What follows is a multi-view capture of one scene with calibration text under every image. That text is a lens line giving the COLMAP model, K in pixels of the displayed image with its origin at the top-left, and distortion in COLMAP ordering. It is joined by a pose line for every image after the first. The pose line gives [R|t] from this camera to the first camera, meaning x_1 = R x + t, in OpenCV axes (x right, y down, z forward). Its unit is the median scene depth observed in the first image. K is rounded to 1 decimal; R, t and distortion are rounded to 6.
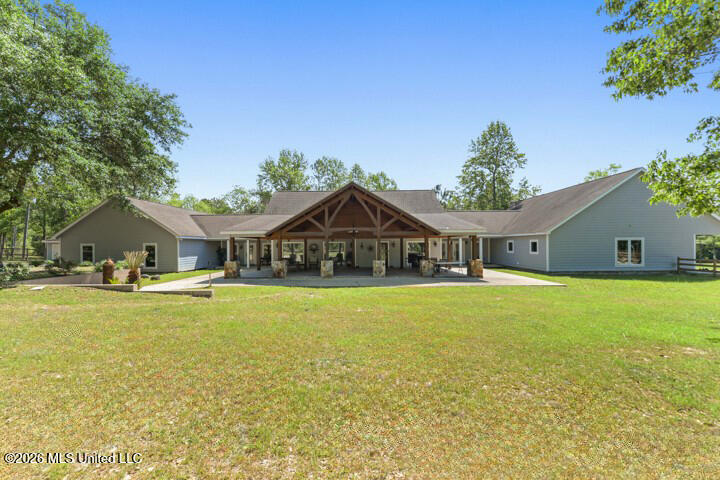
lens RADIAL K [[294.2, 0, 341.9], [0, 294.2, 236.6], [0, 0, 1]] dist [0.000040, 0.000021]
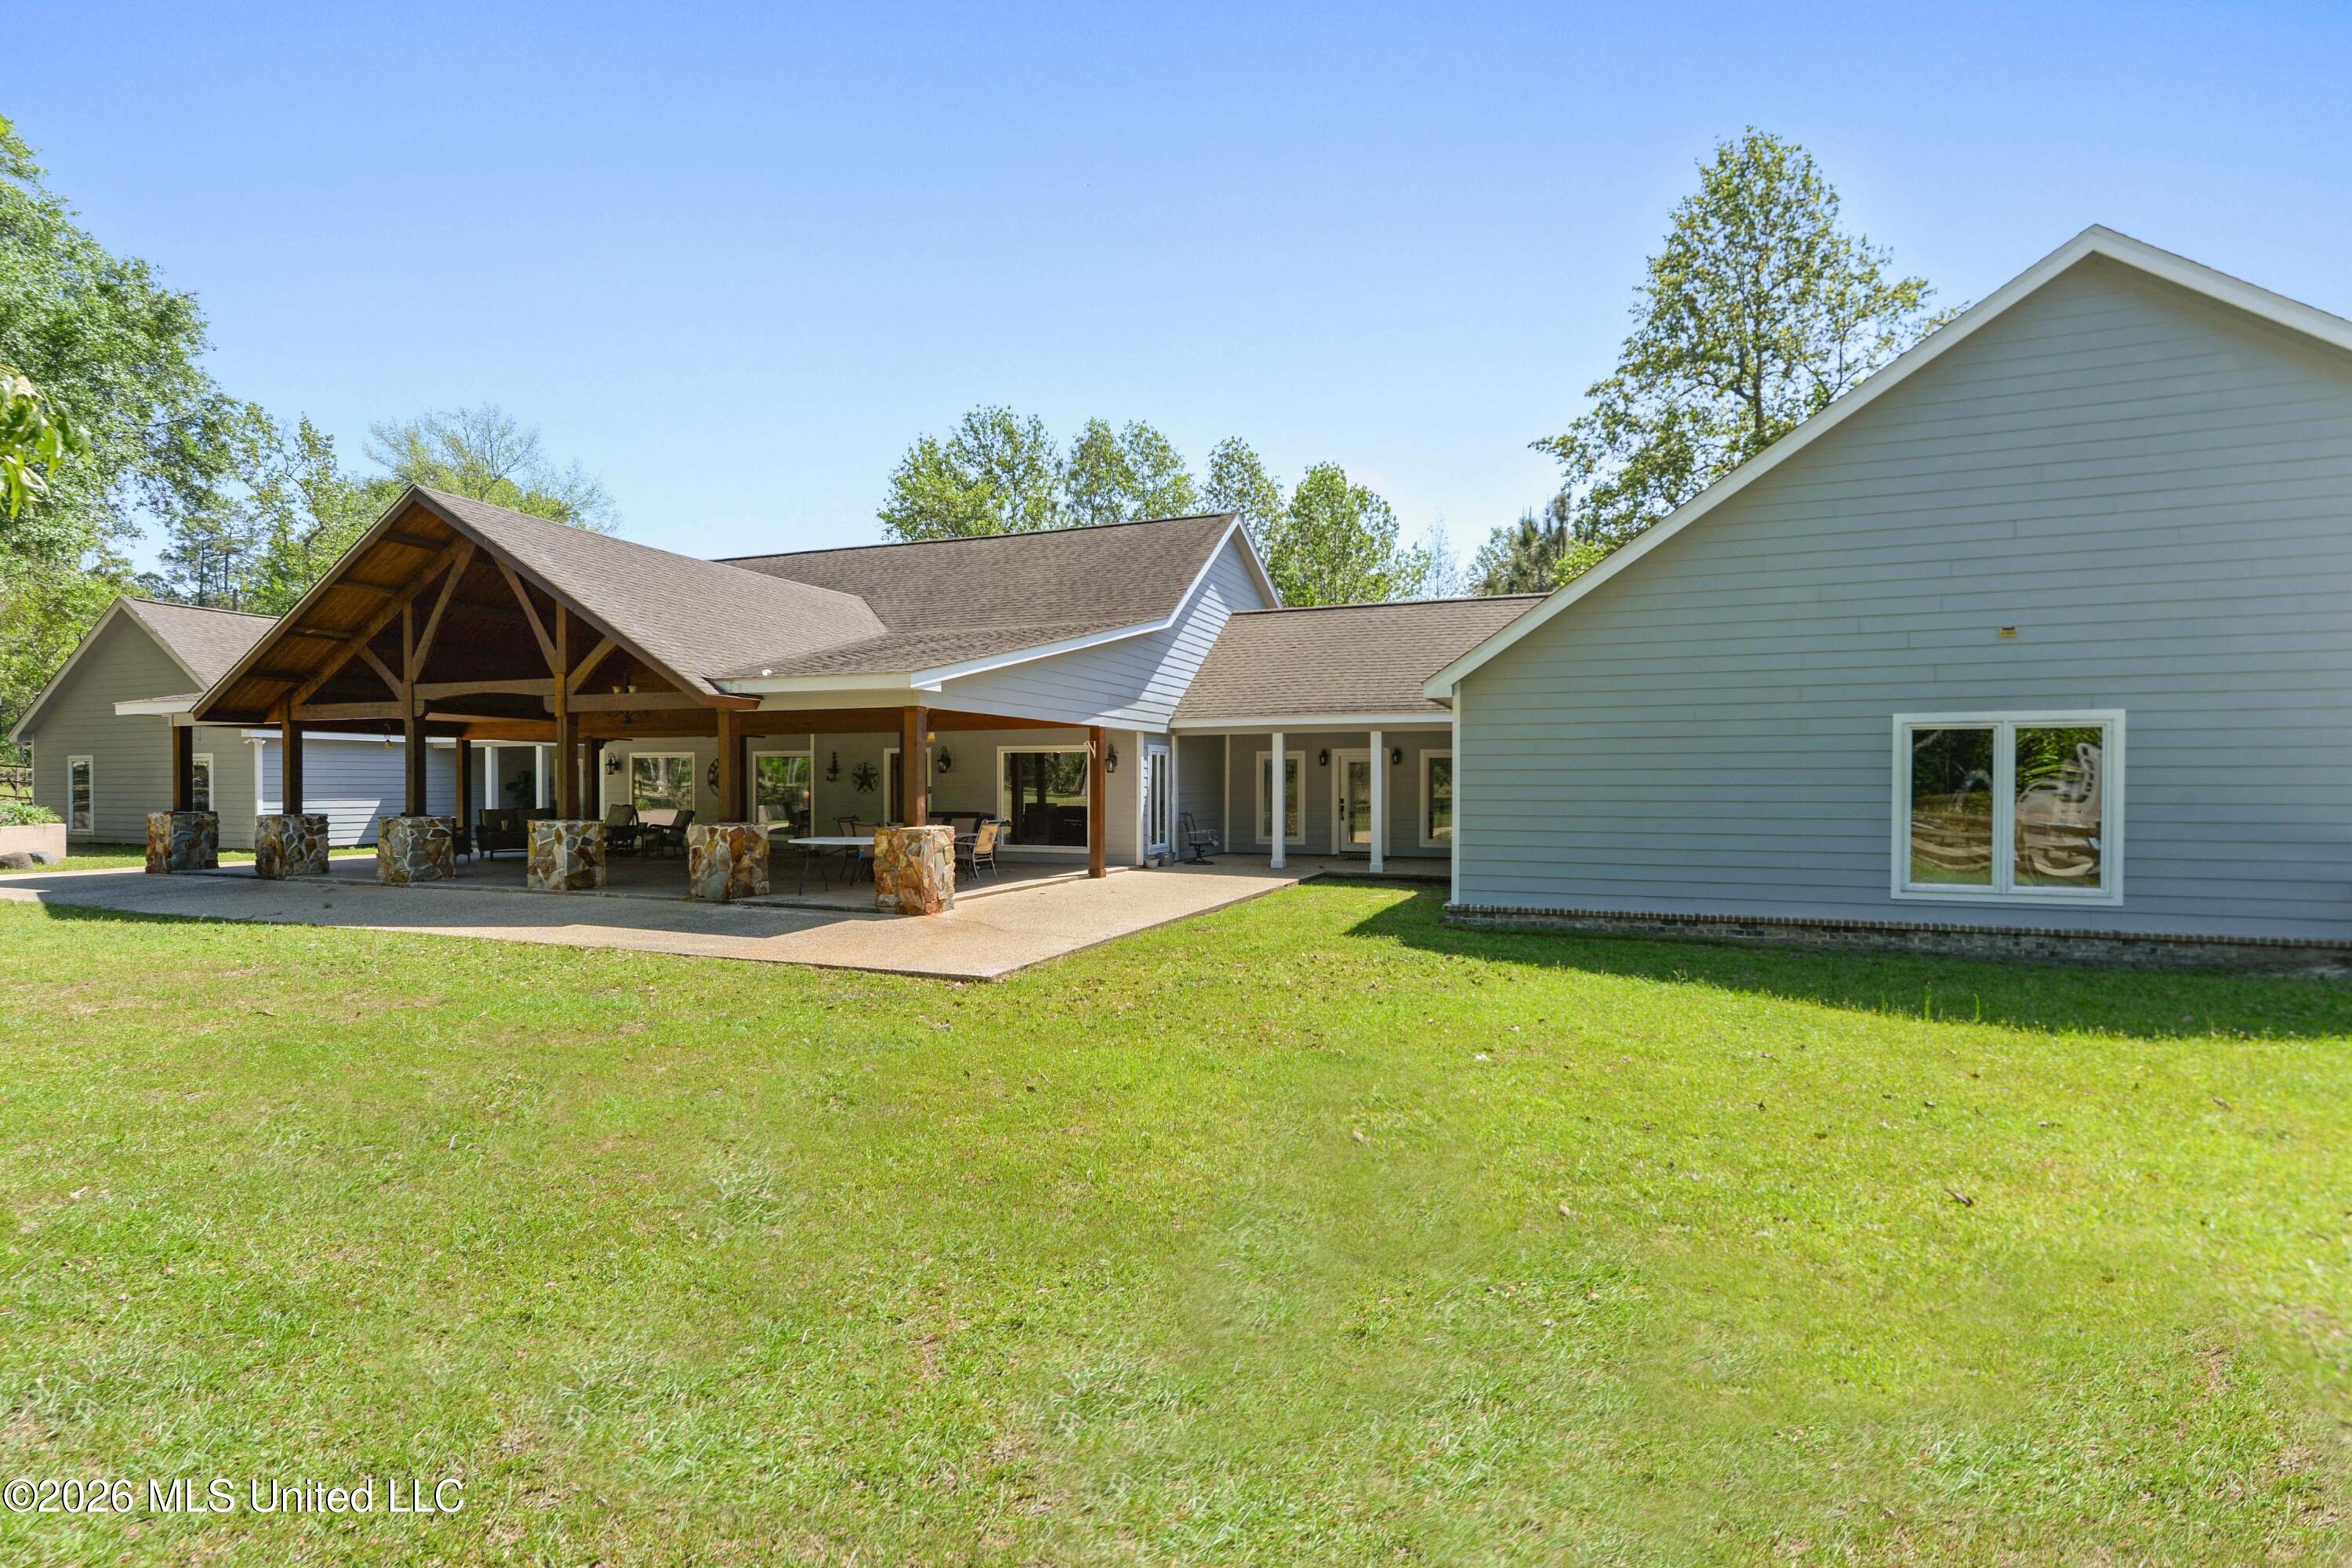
lens RADIAL K [[1087.6, 0, 1176.0], [0, 1087.6, 784.0], [0, 0, 1]] dist [0.000410, 0.000034]
pose [[0.933144, 0.009643, -0.359374, 0.820043], [0.000516, 0.999603, 0.028161, 0.026113], [0.359503, -0.026464, 0.932769, 0.345418]]
